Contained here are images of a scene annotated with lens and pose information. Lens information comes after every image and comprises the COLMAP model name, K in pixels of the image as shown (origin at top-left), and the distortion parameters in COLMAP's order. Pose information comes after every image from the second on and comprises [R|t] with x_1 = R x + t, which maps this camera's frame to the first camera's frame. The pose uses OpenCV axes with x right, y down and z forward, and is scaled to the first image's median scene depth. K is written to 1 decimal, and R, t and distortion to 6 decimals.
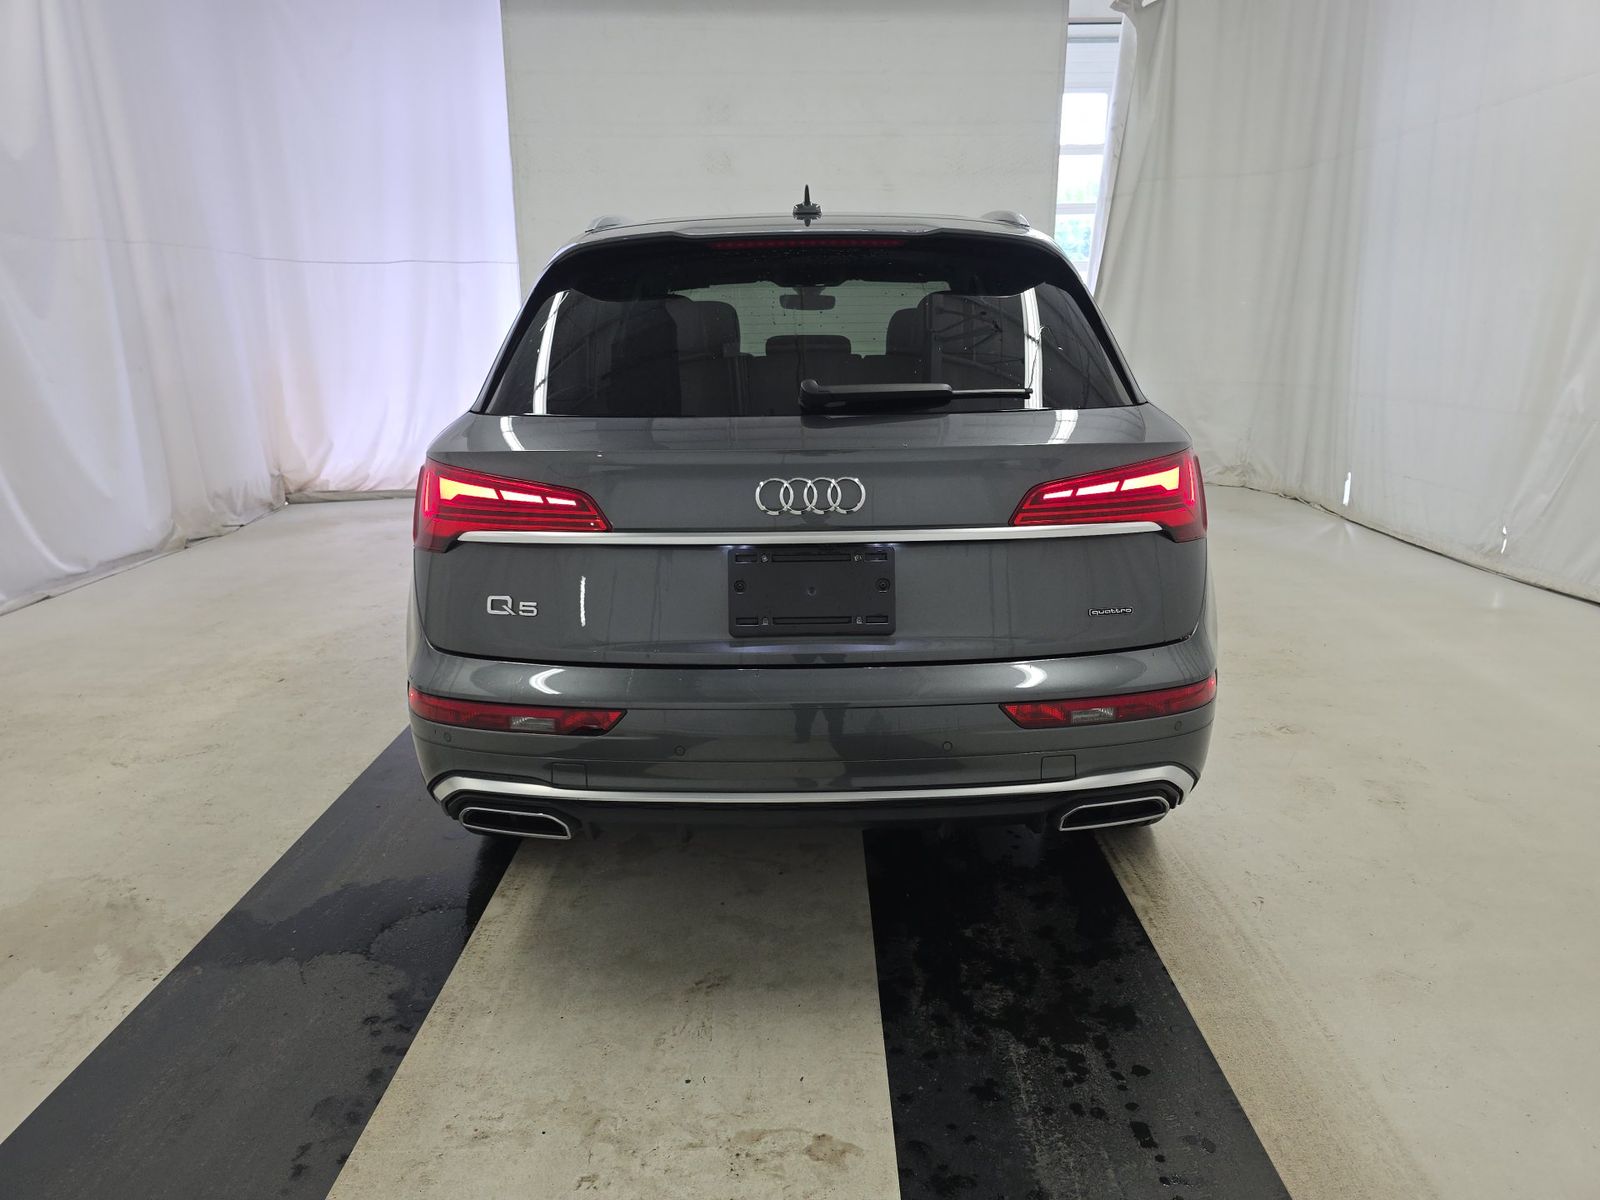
lens RADIAL K [[1156.2, 0, 802.0], [0, 1156.2, 599.8], [0, 0, 1]] dist [0.033923, -0.056568]
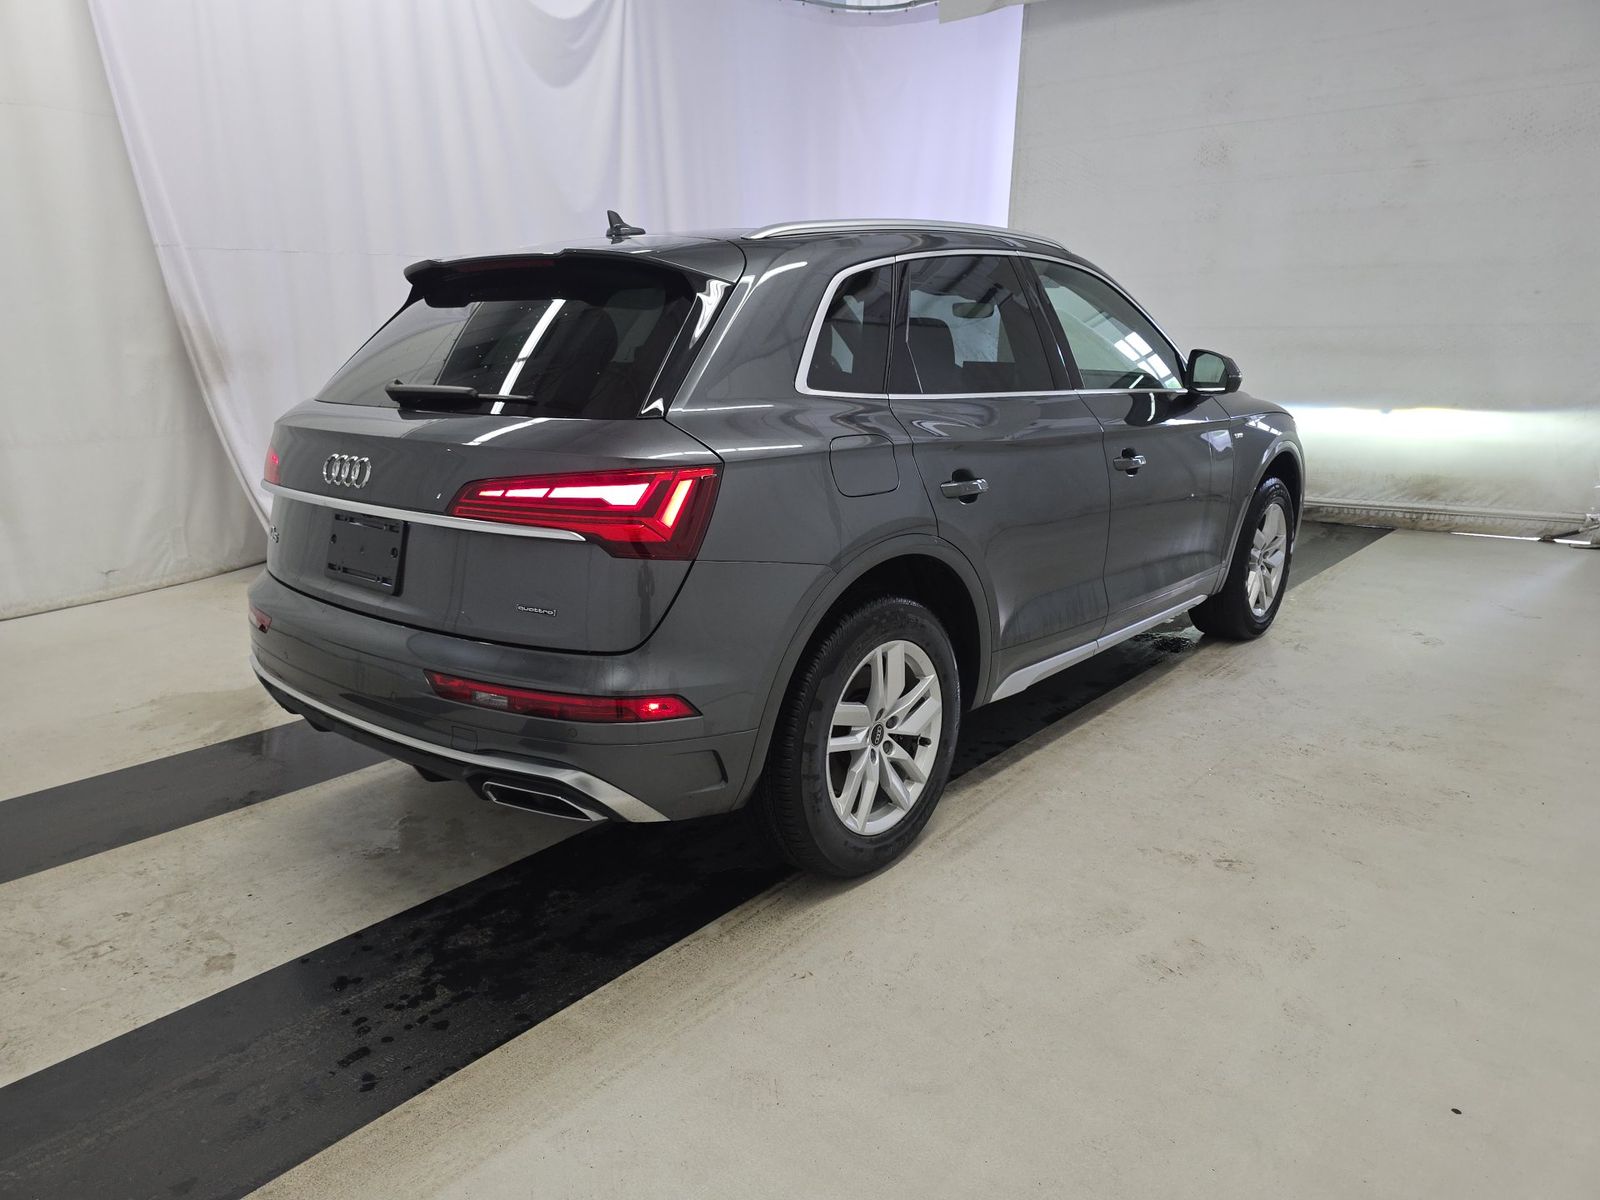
lens RADIAL K [[1156.2, 0, 790.7], [0, 1156.2, 600.7], [0, 0, 1]] dist [0.033923, -0.056568]
pose [[0.748930, 0.172079, -0.639917, 1.111904], [-0.172721, 0.983005, 0.062193, -0.104159], [0.639743, 0.063949, 0.765924, 0.335985]]
